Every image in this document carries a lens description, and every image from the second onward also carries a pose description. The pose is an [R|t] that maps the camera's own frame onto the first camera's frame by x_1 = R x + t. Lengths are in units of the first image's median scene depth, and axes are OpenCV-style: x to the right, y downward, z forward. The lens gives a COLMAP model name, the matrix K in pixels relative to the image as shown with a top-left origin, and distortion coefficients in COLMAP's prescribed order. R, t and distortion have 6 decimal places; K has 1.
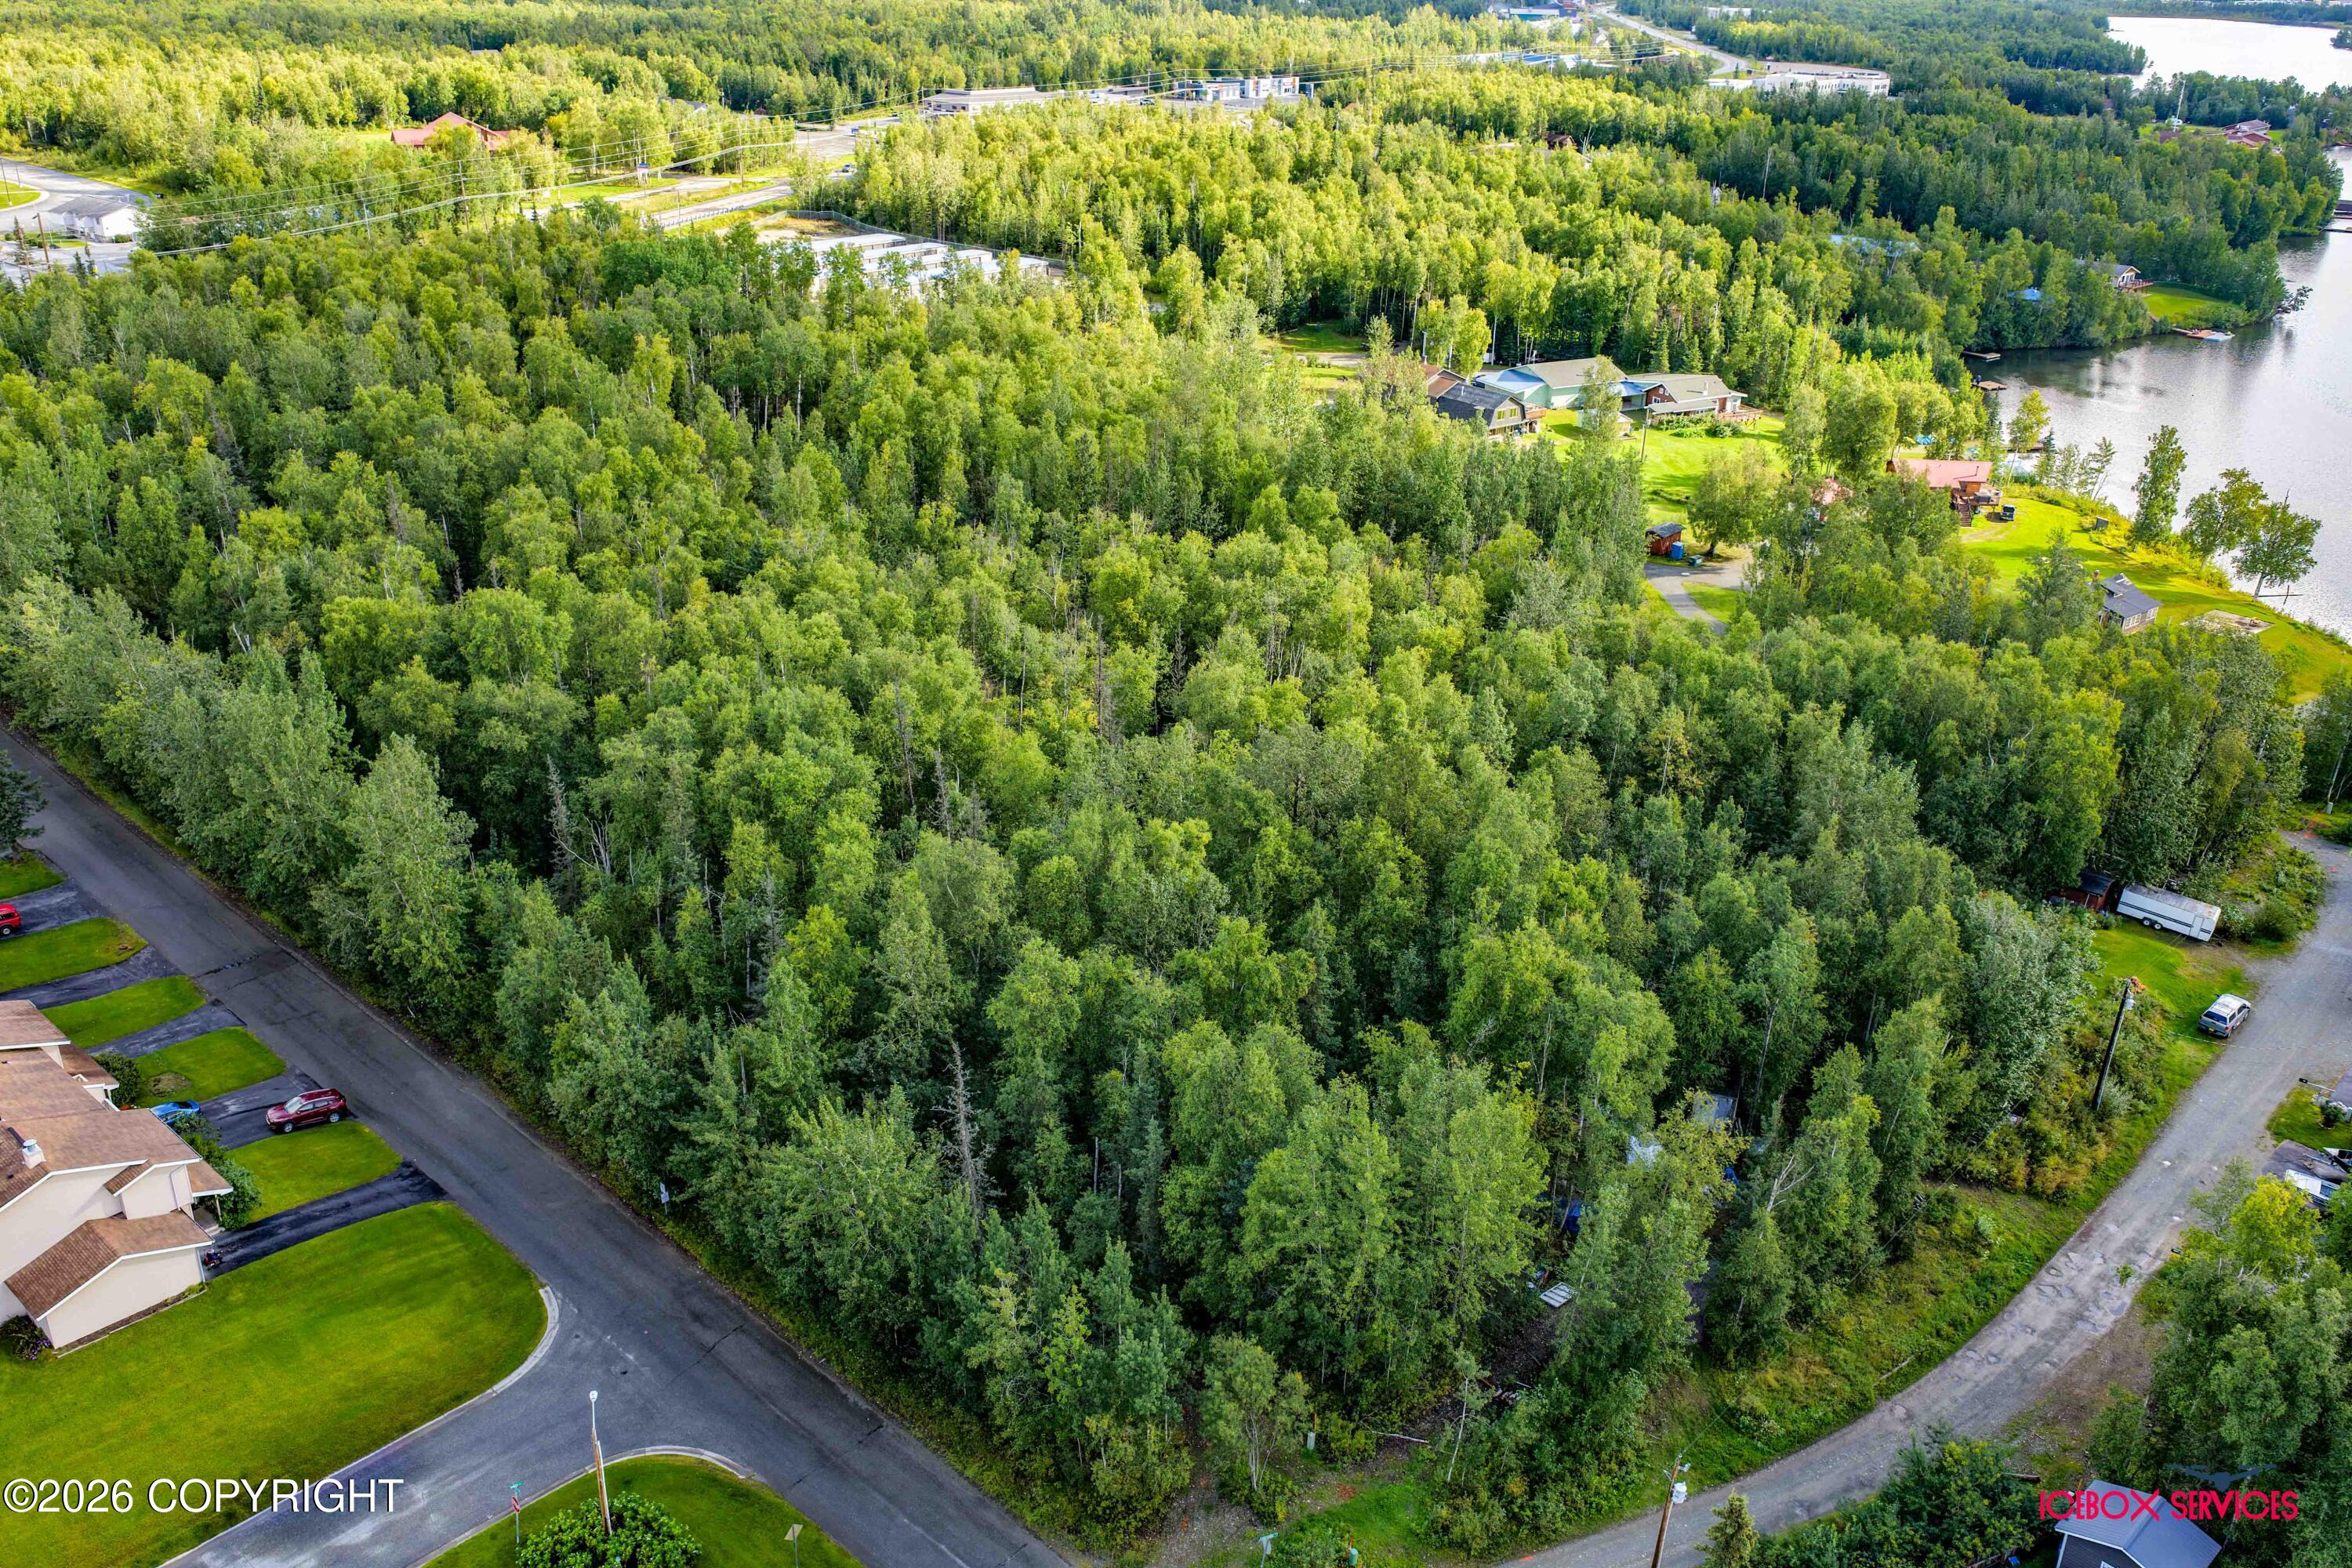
lens RADIAL K [[1942.5, 0, 1176.0], [0, 1942.5, 784.0], [0, 0, 1]] dist [-0.016053, 0.041013]
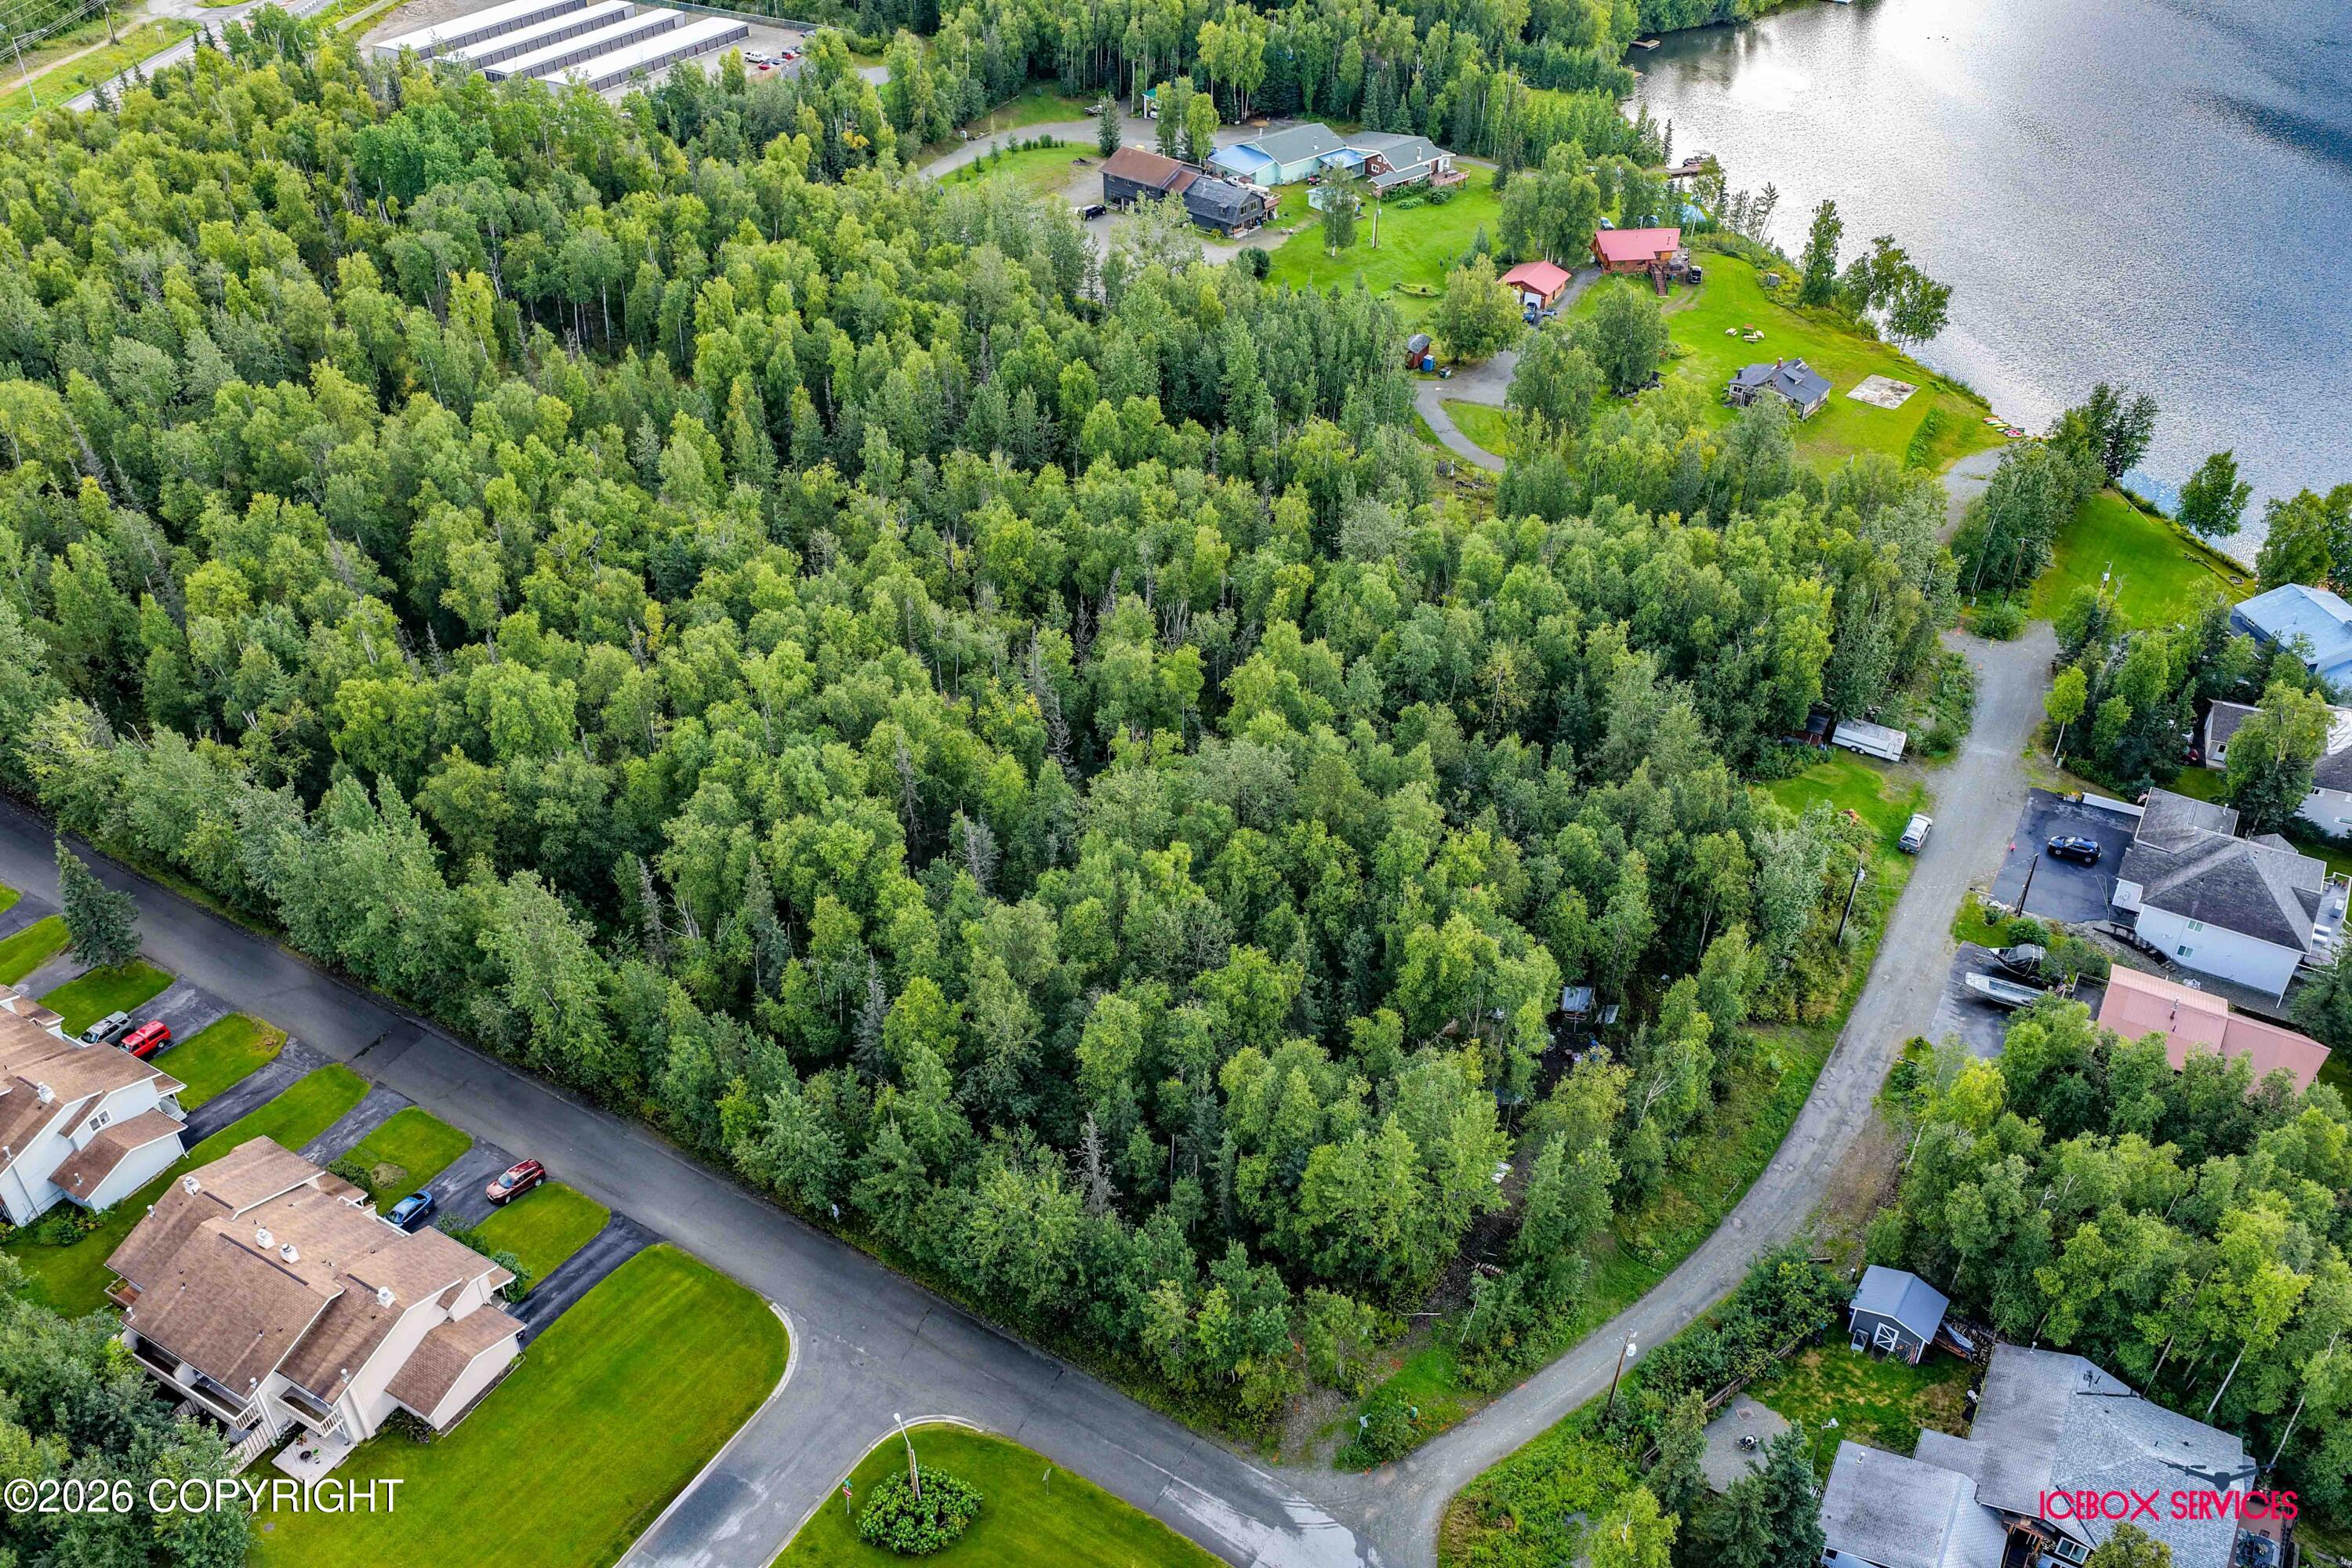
lens RADIAL K [[1942.5, 0, 1176.0], [0, 1942.5, 784.0], [0, 0, 1]] dist [-0.016053, 0.041013]
pose [[0.978785, -0.138850, 0.150664, -0.161261], [0.102756, 0.968849, 0.225327, -0.277986], [-0.177257, -0.205065, 0.962563, -0.197152]]
